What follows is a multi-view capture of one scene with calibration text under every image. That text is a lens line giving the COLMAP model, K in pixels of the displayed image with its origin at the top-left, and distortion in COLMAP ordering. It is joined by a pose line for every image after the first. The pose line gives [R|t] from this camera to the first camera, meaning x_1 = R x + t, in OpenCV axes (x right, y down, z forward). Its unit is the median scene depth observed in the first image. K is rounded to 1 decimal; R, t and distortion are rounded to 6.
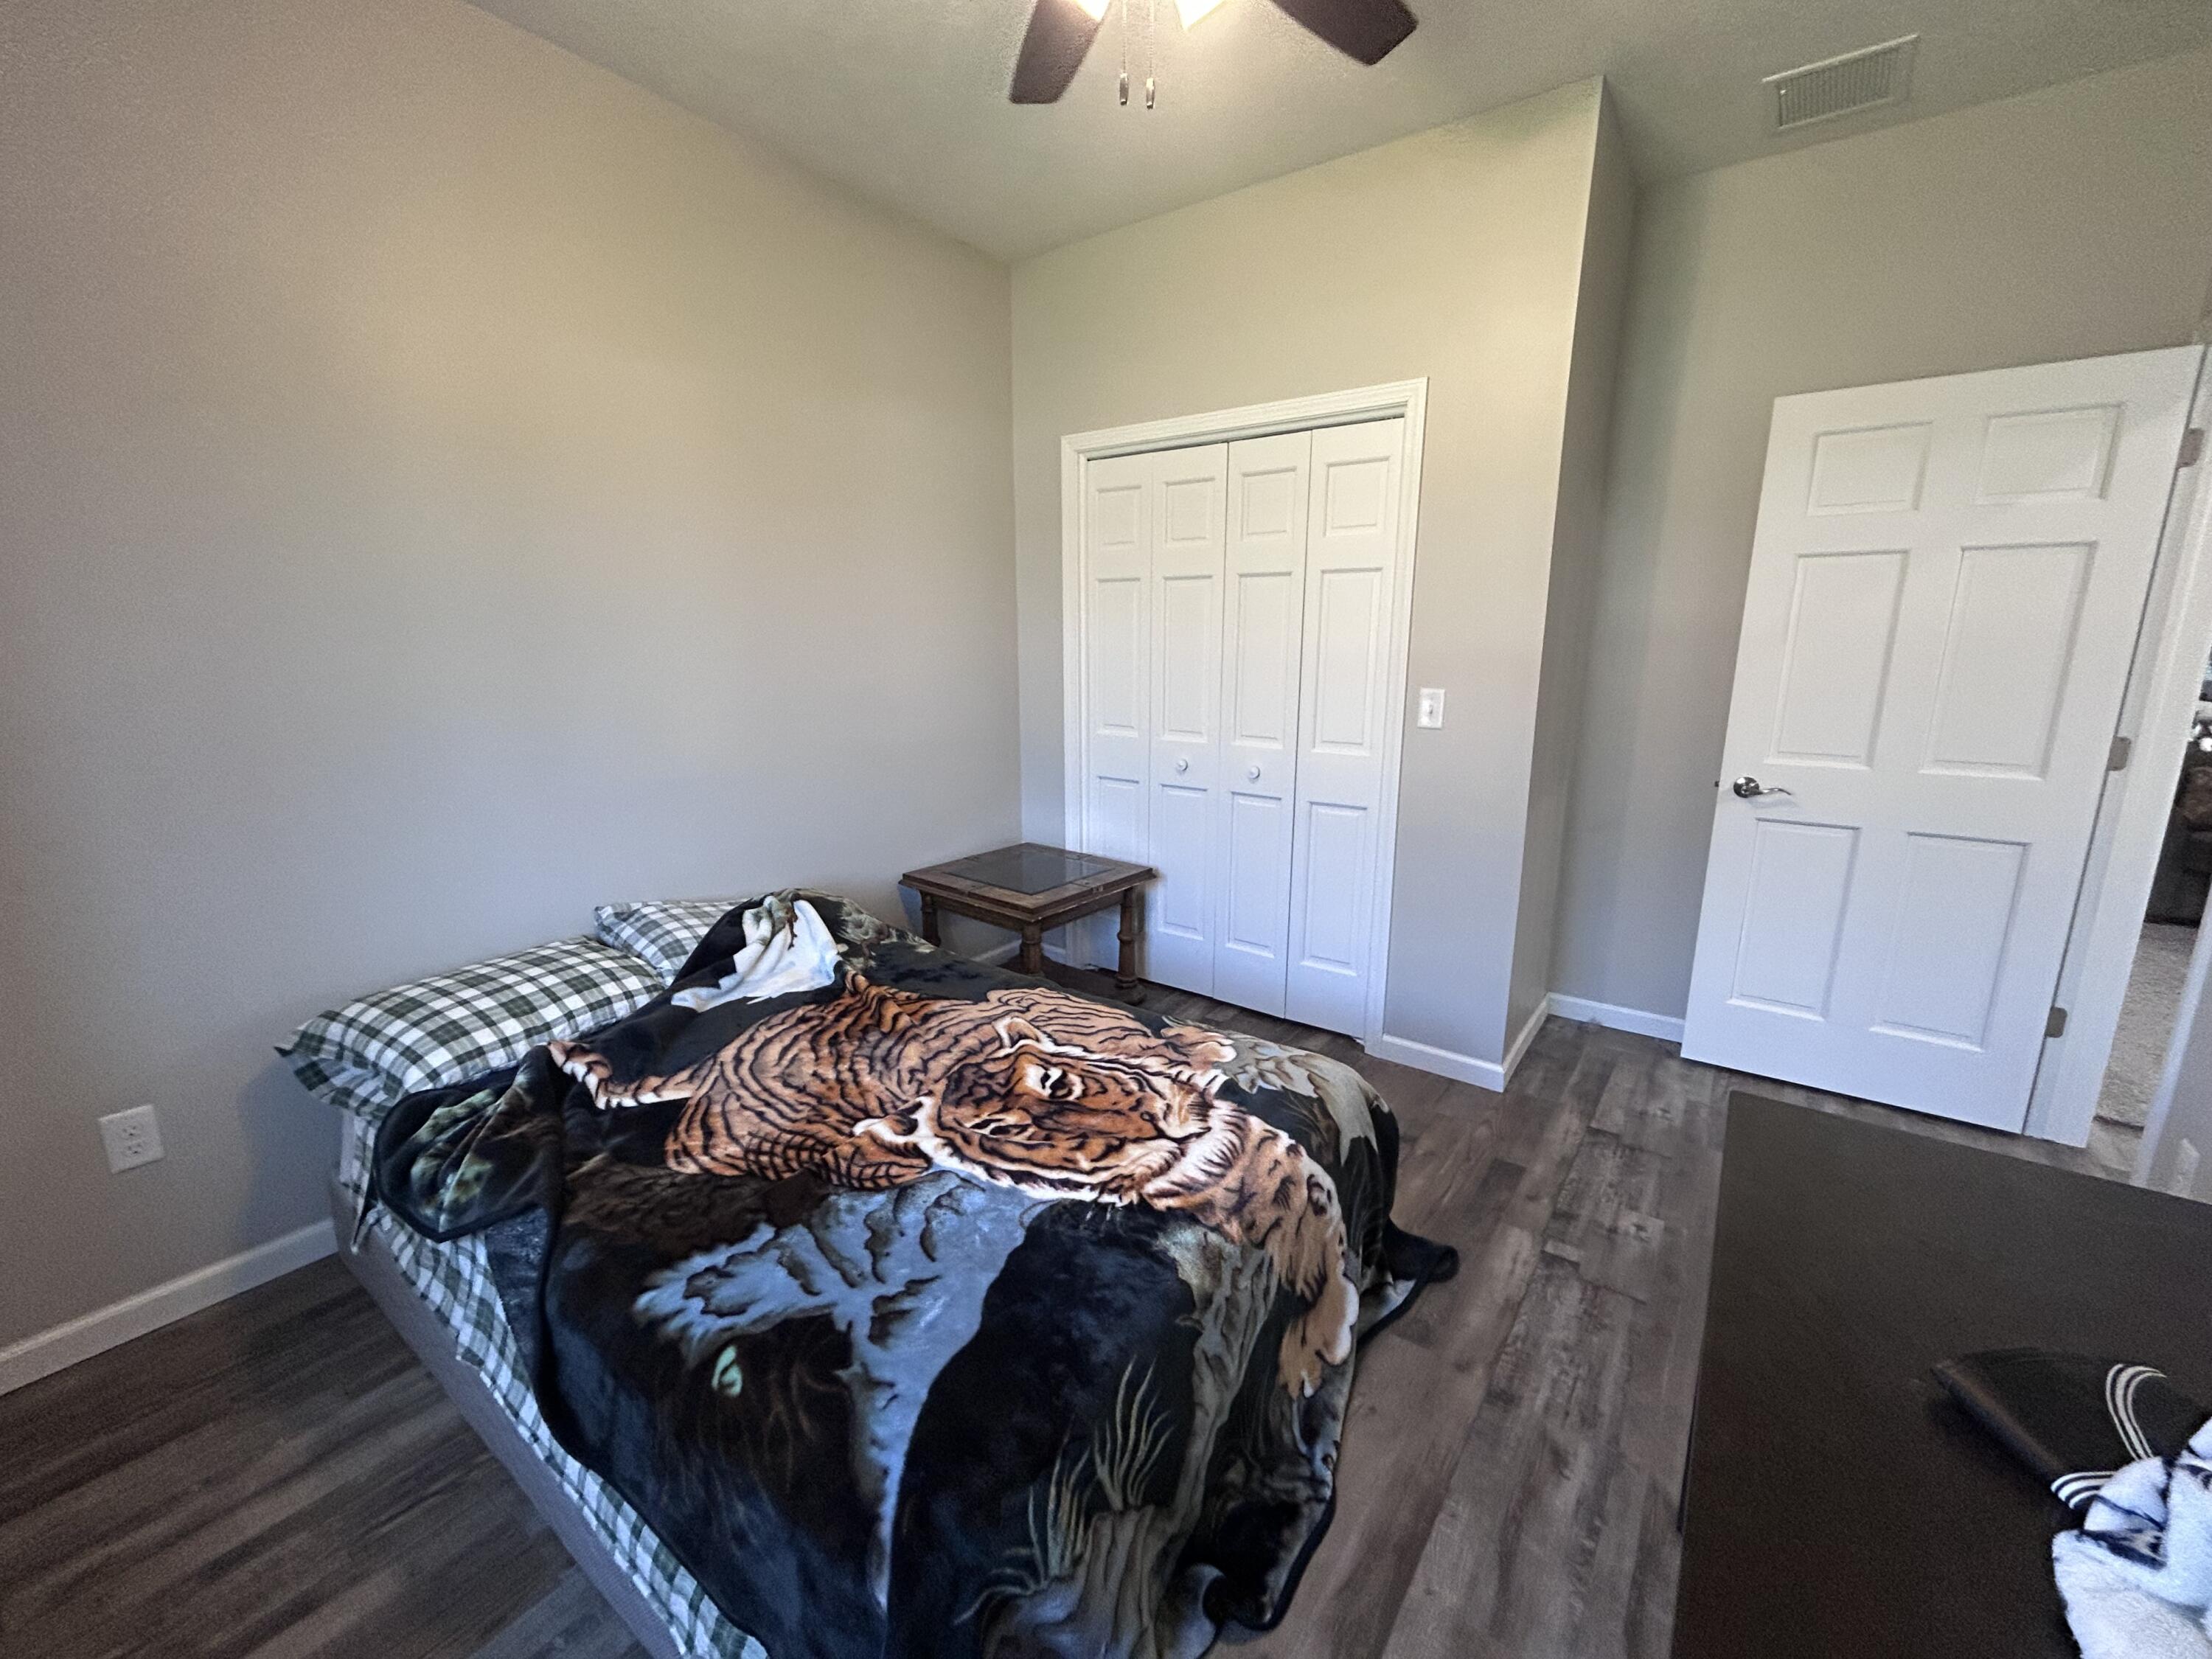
lens RADIAL K [[895.9, 0, 1104.5], [0, 895.9, 828.5], [0, 0, 1]] dist [0.000508, -0.000883]
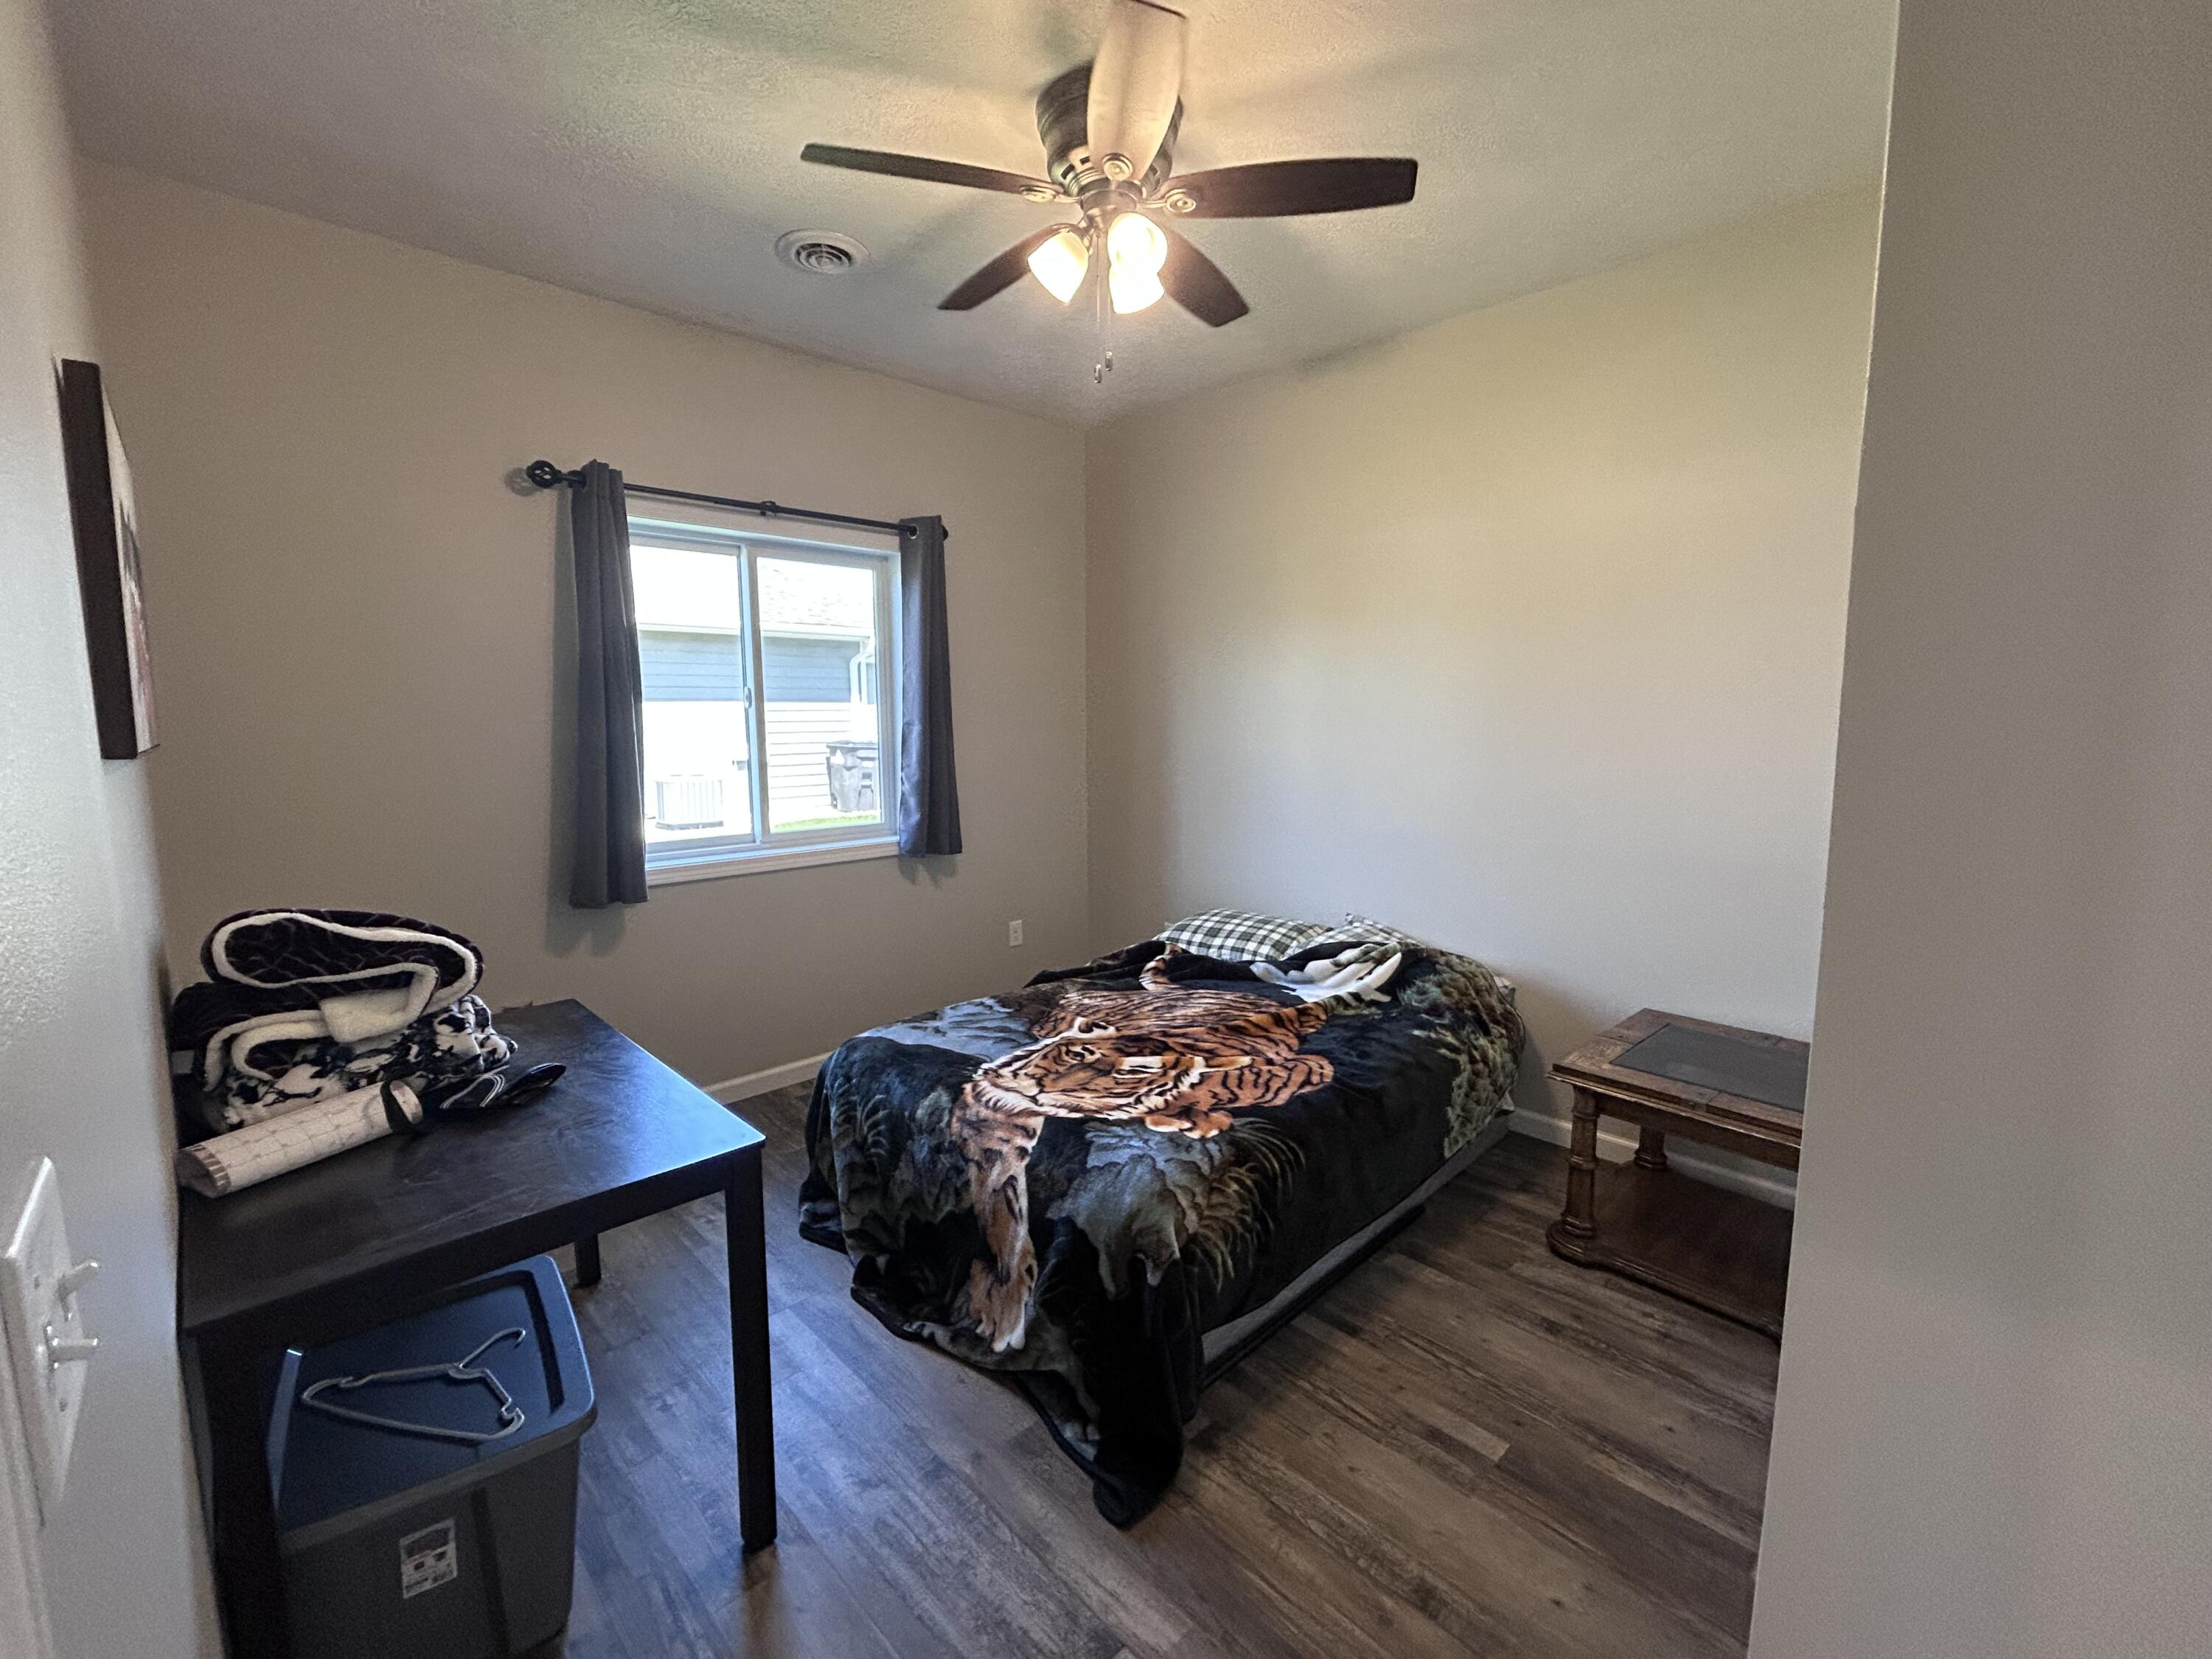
lens RADIAL K [[939.5, 0, 1106.0], [0, 939.5, 829.5], [0, 0, 1]] dist [0.003512, 0.000119]
pose [[-0.166297, 0.126548, -0.977922, 1.336471], [-0.202996, 0.966095, 0.159538, -0.284919], [0.964955, 0.225045, -0.134970, 1.131143]]
